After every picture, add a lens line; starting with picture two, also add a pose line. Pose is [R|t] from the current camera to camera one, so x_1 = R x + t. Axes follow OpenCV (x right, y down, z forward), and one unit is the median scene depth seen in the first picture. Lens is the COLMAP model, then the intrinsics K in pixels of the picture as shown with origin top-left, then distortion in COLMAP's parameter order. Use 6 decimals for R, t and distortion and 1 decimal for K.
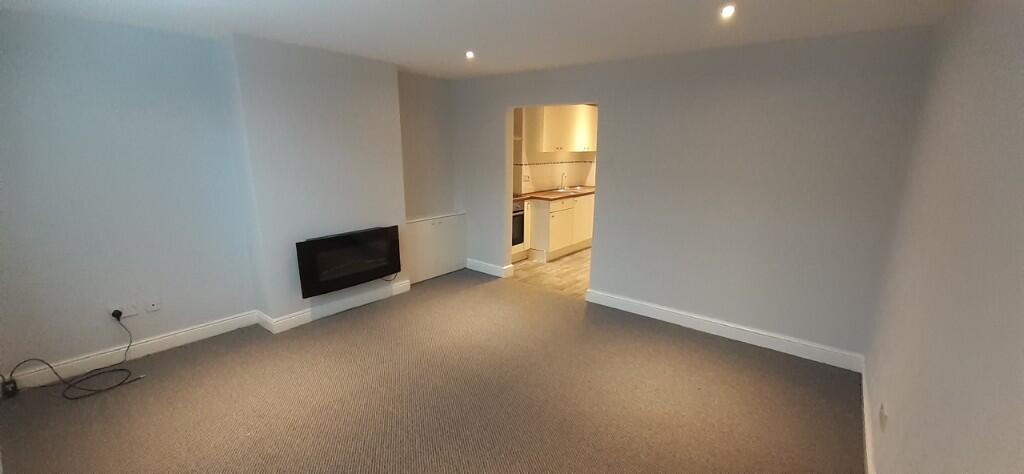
lens RADIAL K [[408.4, 0, 530.3], [0, 408.4, 244.3], [0, 0, 1]] dist [0.014704, 0.000002]
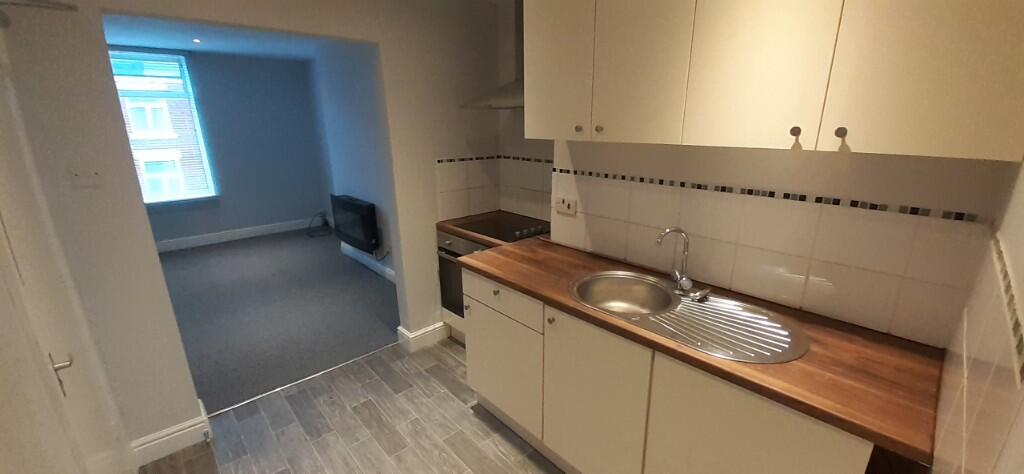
lens RADIAL K [[408.4, 0, 530.3], [0, 408.4, 244.3], [0, 0, 1]] dist [0.014704, 0.000002]
pose [[-0.162511, 0.280368, -0.946036, 0.436365], [-0.230942, 0.921342, 0.312721, -0.285758], [0.959300, 0.269300, -0.084980, 1.195220]]
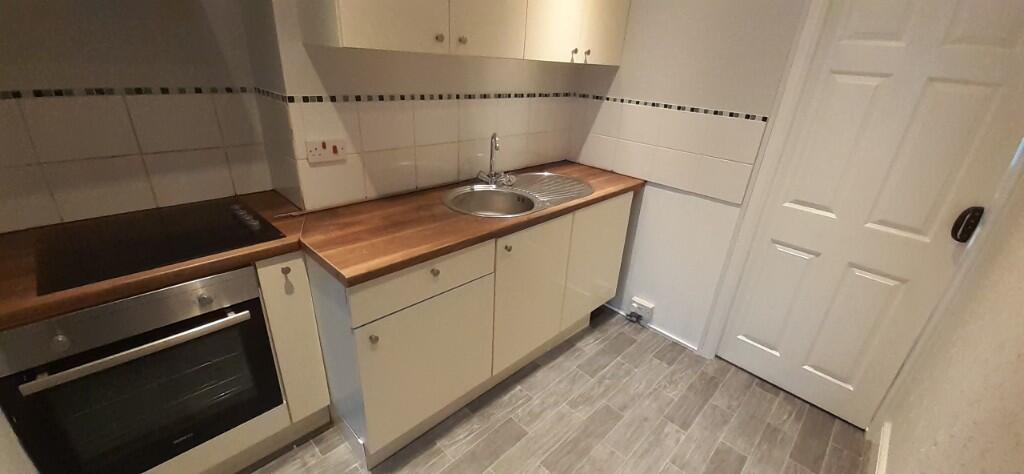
lens RADIAL K [[408.4, 0, 530.3], [0, 408.4, 244.3], [0, 0, 1]] dist [0.014704, 0.000002]
pose [[0.992353, 0.098795, -0.074000, 0.176072], [-0.083077, 0.977958, 0.191565, -0.195722], [0.091295, -0.183952, 0.978686, 0.874931]]
